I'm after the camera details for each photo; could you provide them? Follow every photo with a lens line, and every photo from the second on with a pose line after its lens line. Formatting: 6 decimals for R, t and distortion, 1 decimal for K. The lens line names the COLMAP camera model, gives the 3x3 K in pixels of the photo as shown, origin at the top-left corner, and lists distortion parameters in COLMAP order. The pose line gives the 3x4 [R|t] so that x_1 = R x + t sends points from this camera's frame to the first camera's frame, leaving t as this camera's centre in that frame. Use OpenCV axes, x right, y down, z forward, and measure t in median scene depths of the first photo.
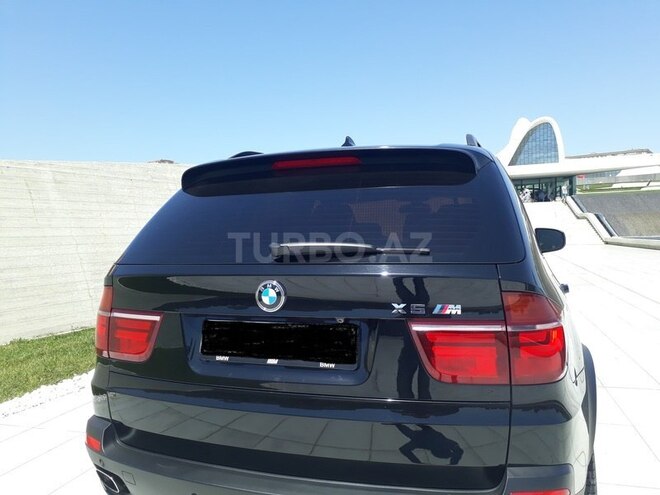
lens RADIAL K [[521.1, 0, 330.2], [0, 521.1, 247.7], [0, 0, 1]] dist [0.017964, 0.013795]
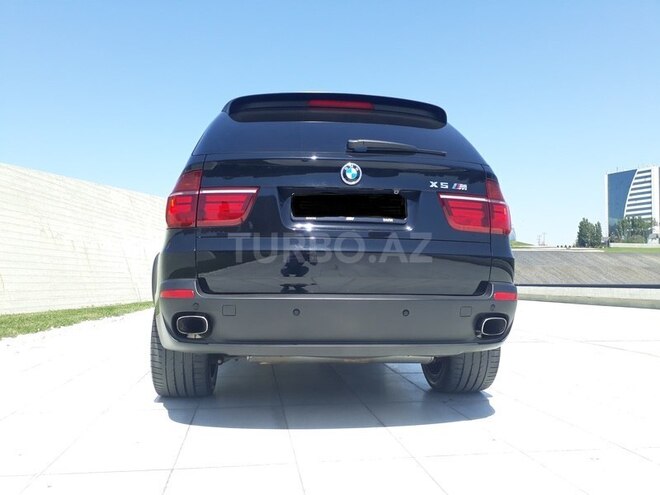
lens RADIAL K [[521.1, 0, 329.6], [0, 521.1, 247.8], [0, 0, 1]] dist [0.017964, 0.013795]
pose [[0.909904, 0.057660, 0.410793, -0.772228], [-0.023631, 0.995889, -0.087442, 0.436035], [-0.414146, 0.069857, 0.907526, -0.310210]]
